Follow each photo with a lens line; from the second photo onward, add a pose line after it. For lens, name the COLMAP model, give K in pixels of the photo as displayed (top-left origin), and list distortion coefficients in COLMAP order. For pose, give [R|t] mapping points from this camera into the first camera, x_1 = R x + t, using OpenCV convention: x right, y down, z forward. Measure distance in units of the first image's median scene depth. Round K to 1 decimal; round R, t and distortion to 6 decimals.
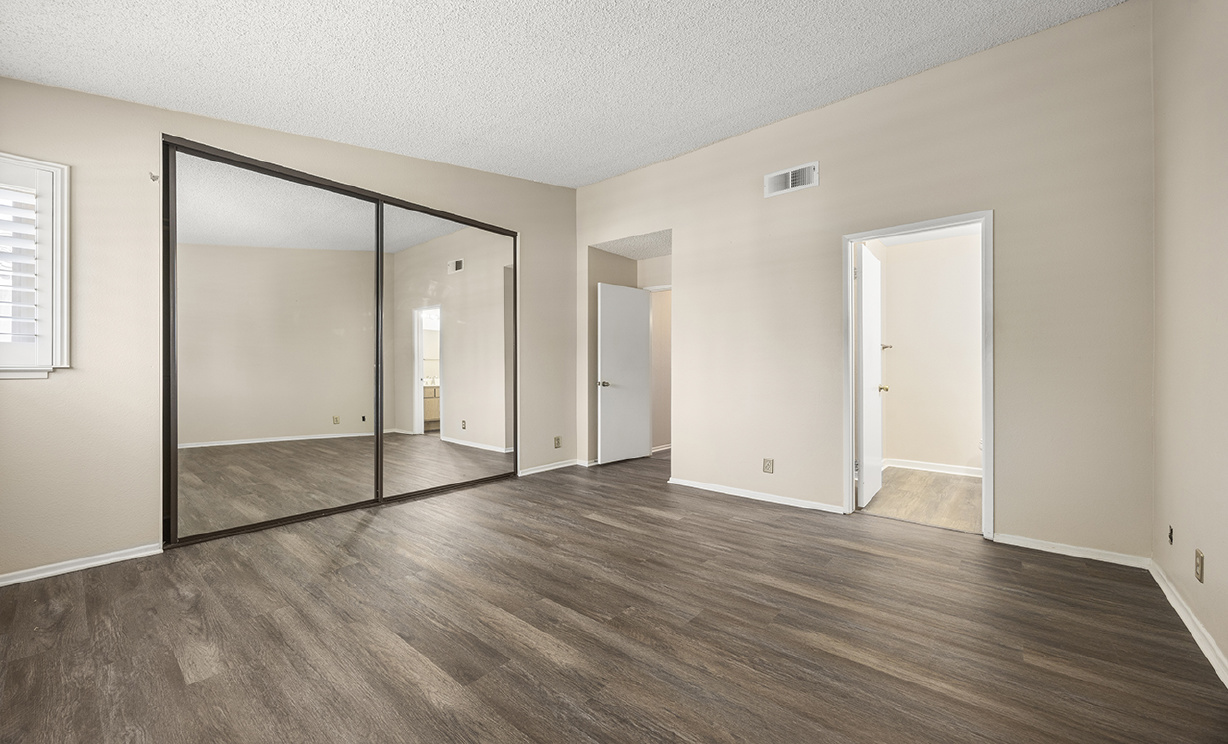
lens RADIAL K [[454.8, 0, 610.9], [0, 454.8, 401.2], [0, 0, 1]] dist [-0.000662, -0.000125]
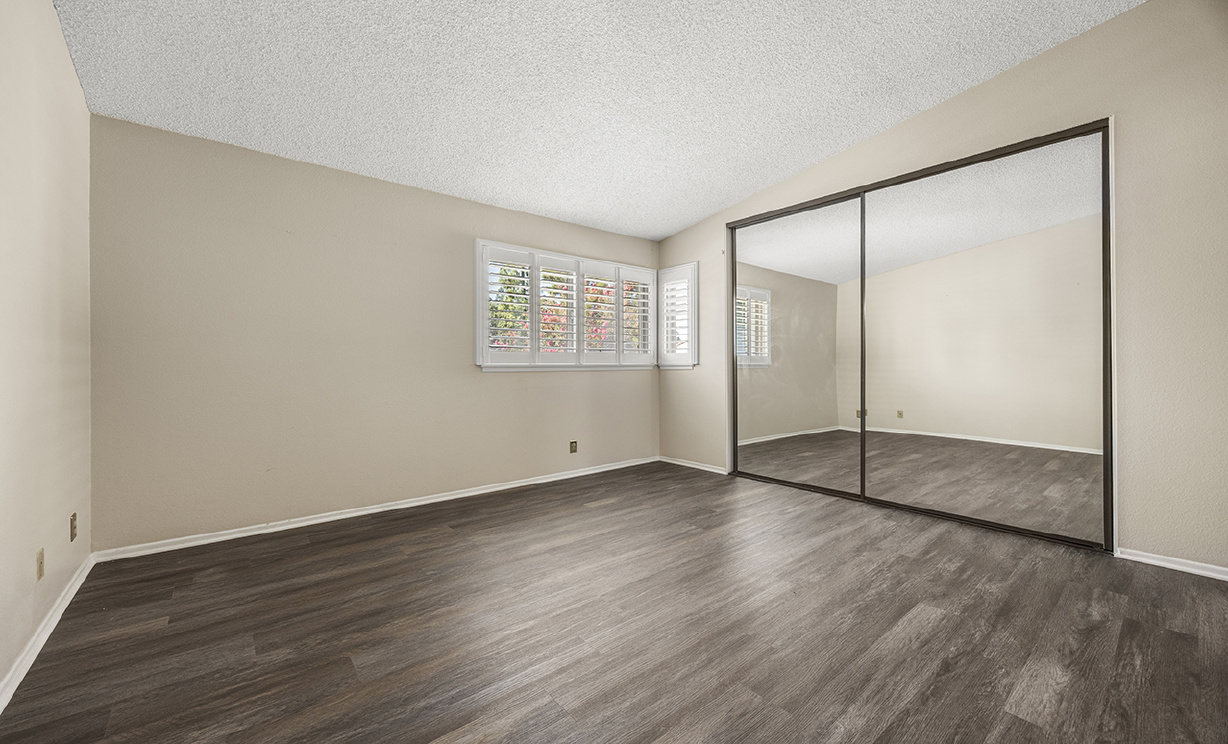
lens RADIAL K [[483.1, 0, 605.7], [0, 483.1, 368.4], [0, 0, 1]] dist [-0.000844, -0.000210]
pose [[-0.183665, -0.004225, -0.982980, 0.643326], [-0.061216, 0.998099, 0.007148, -0.030371], [0.981081, 0.061487, -0.183574, 0.700240]]
